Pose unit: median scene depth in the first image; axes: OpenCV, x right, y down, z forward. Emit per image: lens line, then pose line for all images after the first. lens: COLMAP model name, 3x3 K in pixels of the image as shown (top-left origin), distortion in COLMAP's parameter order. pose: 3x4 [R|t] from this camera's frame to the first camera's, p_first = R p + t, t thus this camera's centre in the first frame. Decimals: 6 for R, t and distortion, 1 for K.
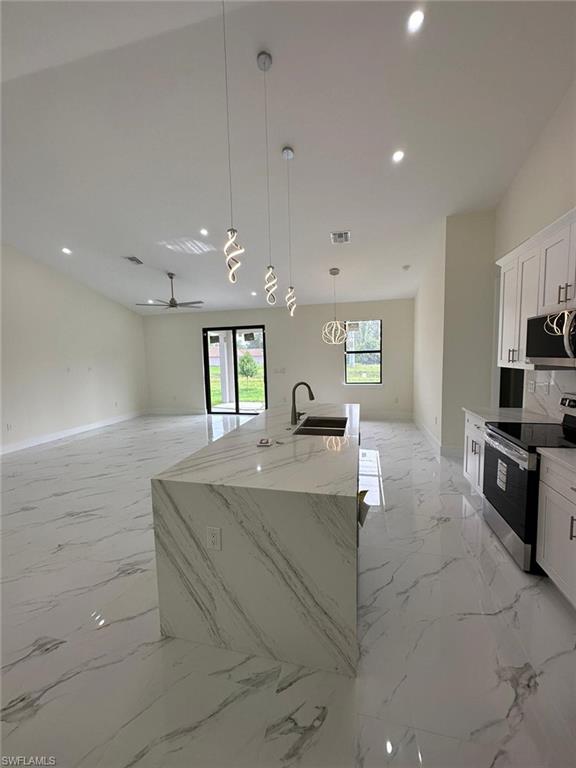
lens RADIAL K [[305.9, 0, 288.0], [0, 305.9, 384.0], [0, 0, 1]] dist [-0.001894, 0.000953]
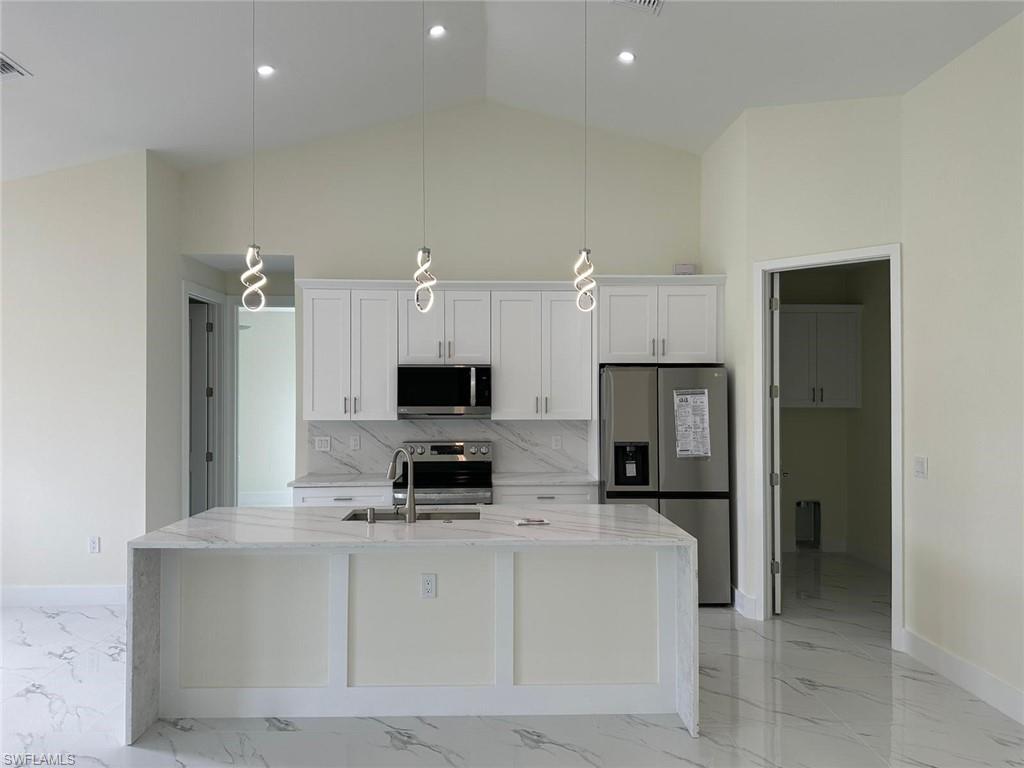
lens RADIAL K [[716.8, 0, 512.0], [0, 716.8, 384.0], [0, 0, 1]] dist [0.096804, -0.138464]
pose [[-0.265560, 0.035127, 0.963454, -1.123683], [0.095067, 0.995420, -0.010089, -0.077683], [-0.959396, 0.088914, -0.267683, 0.976649]]
